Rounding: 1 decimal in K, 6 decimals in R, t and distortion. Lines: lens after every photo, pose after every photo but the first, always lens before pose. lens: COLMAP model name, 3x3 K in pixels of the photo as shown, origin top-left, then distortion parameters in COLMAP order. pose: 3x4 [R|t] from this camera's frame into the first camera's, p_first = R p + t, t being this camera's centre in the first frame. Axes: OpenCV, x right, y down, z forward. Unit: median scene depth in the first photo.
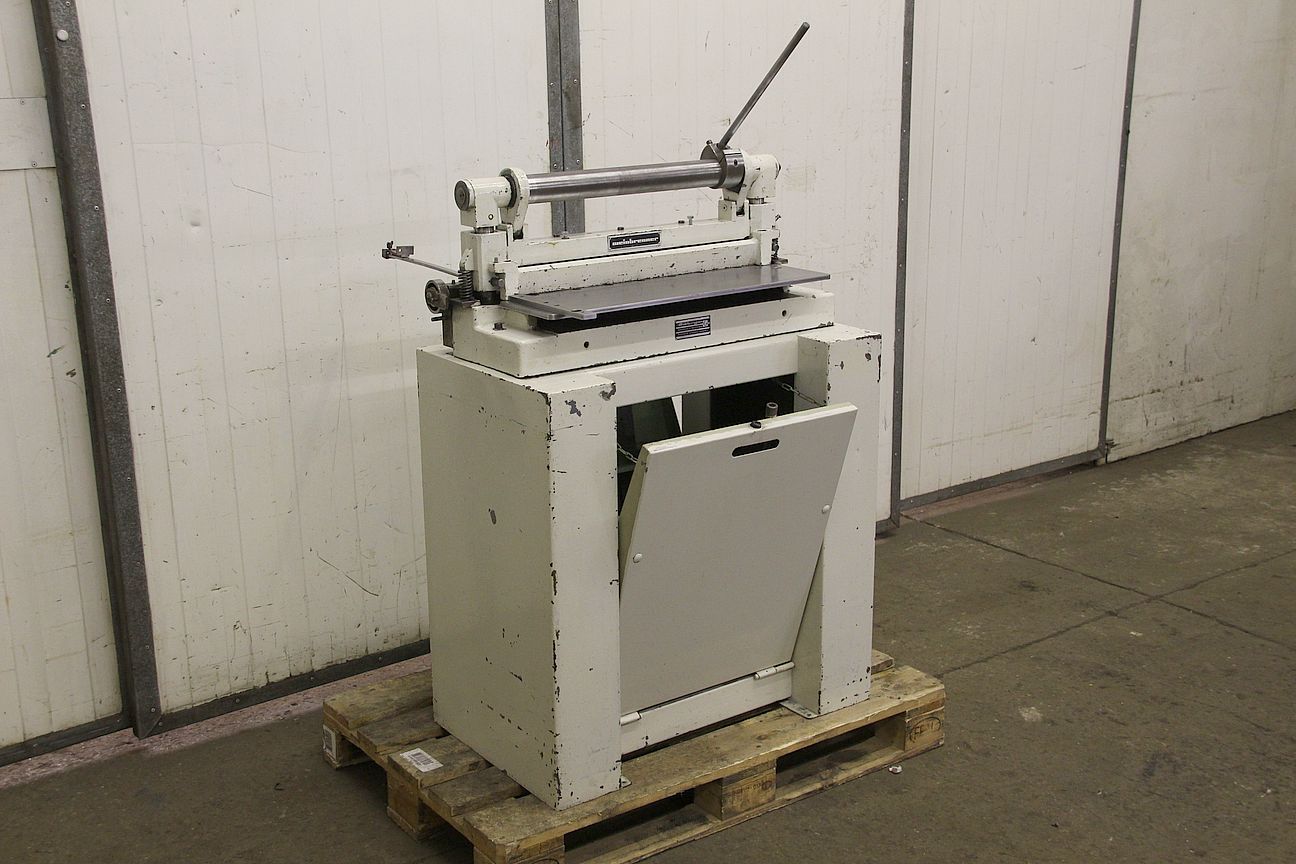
lens RADIAL K [[1548.6, 0, 648.0], [0, 1548.6, 432.0], [0, 0, 1]] dist [0.005028, 0.451241]
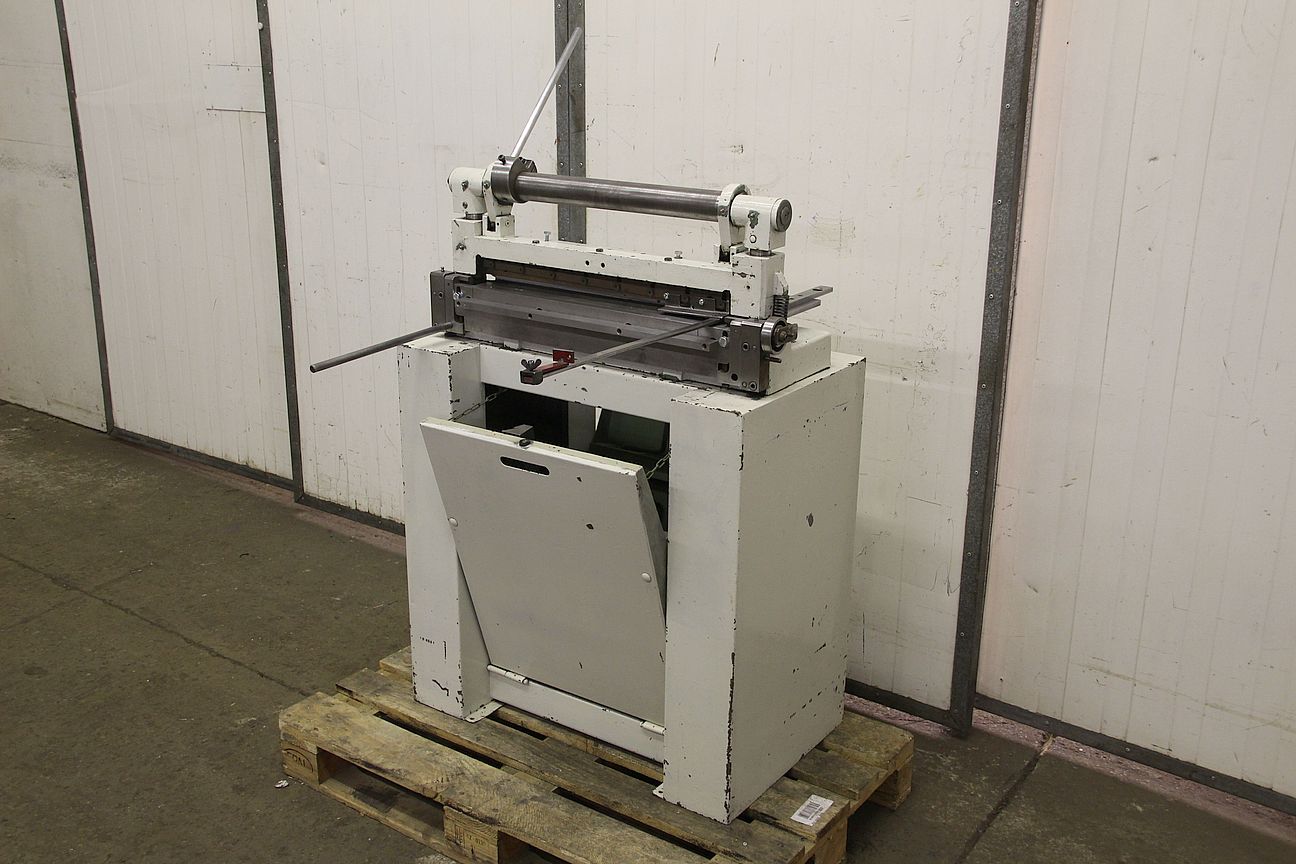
lens RADIAL K [[1334.8, 0, 648.0], [0, 1334.8, 432.0], [0, 0, 1]] dist [-0.087885, 0.340865]
pose [[0.298686, 0.303576, -0.904781, 0.932626], [-0.270441, 0.936120, 0.224813, -0.250432], [0.915231, 0.177541, 0.361706, 0.866611]]
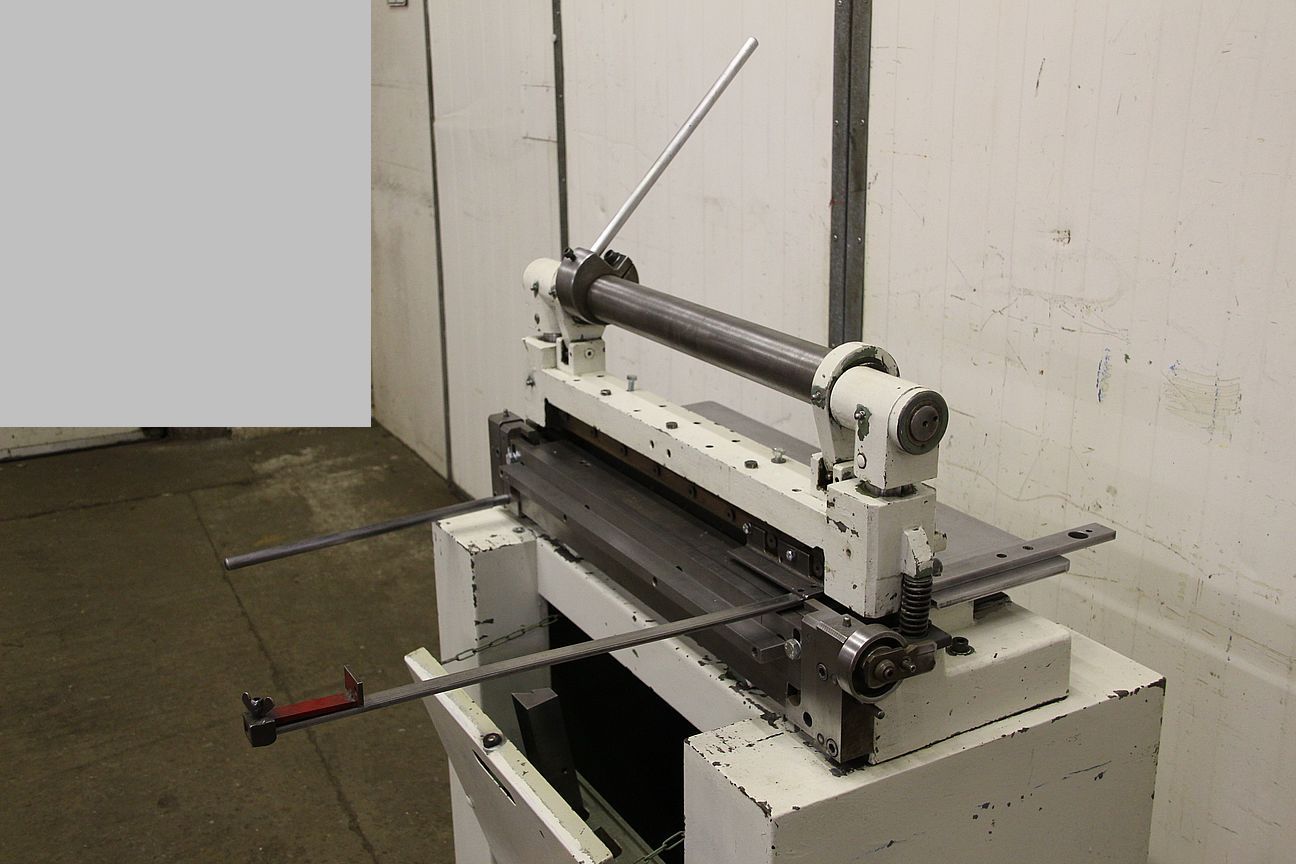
lens RADIAL K [[1334.8, 0, 648.0], [0, 1334.8, 432.0], [0, 0, 1]] dist [-0.087885, 0.340865]
pose [[-0.153936, 0.310040, -0.938179, 0.622408], [-0.250894, 0.906111, 0.340609, -0.314033], [0.955697, 0.287815, -0.061696, 1.115468]]
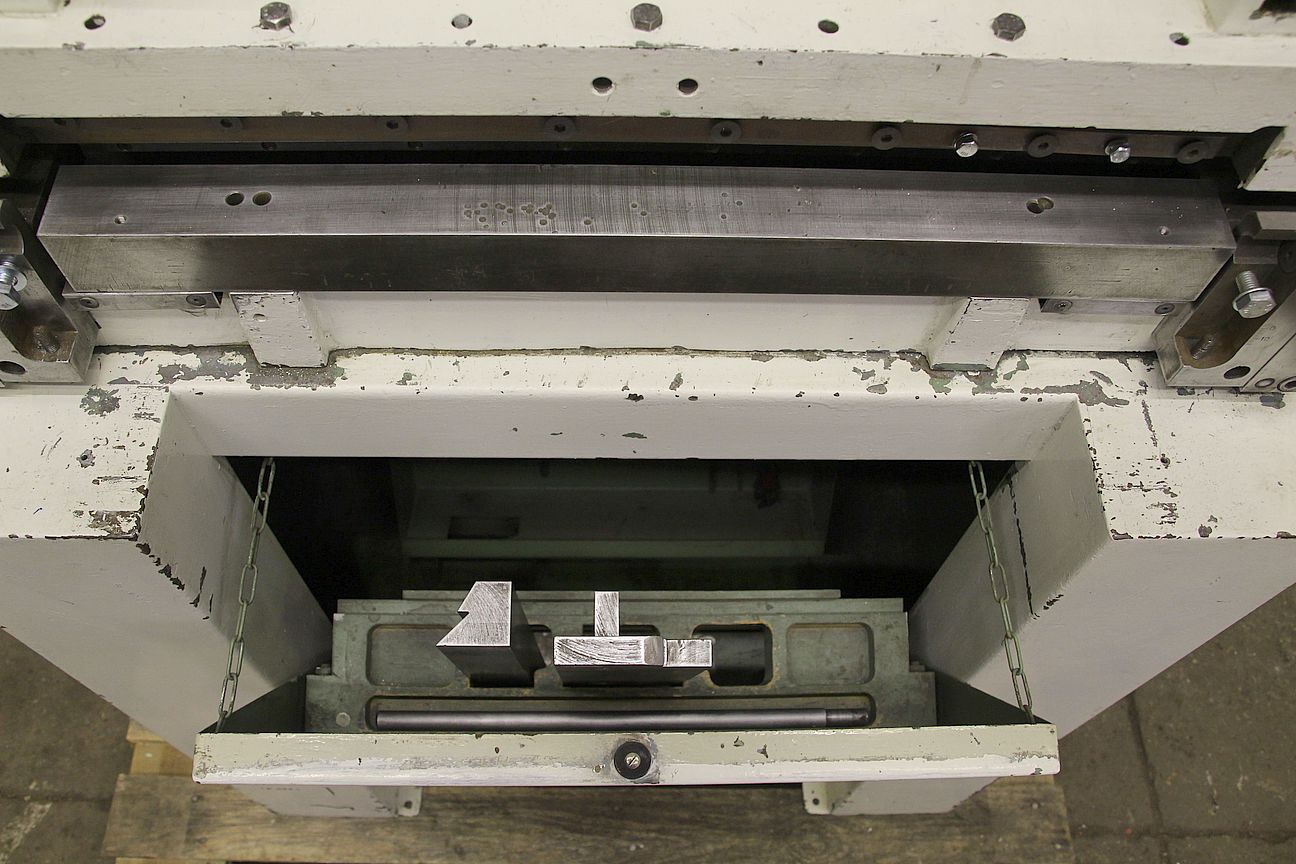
lens RADIAL K [[1075.7, 0, 648.0], [0, 1075.7, 432.0], [0, 0, 1]] dist [-0.171574, 0.182615]
pose [[0.796308, 0.543829, -0.264847, 0.275680], [-0.207008, 0.656410, 0.725447, -0.231022], [0.568367, -0.522854, 0.635281, 0.985300]]
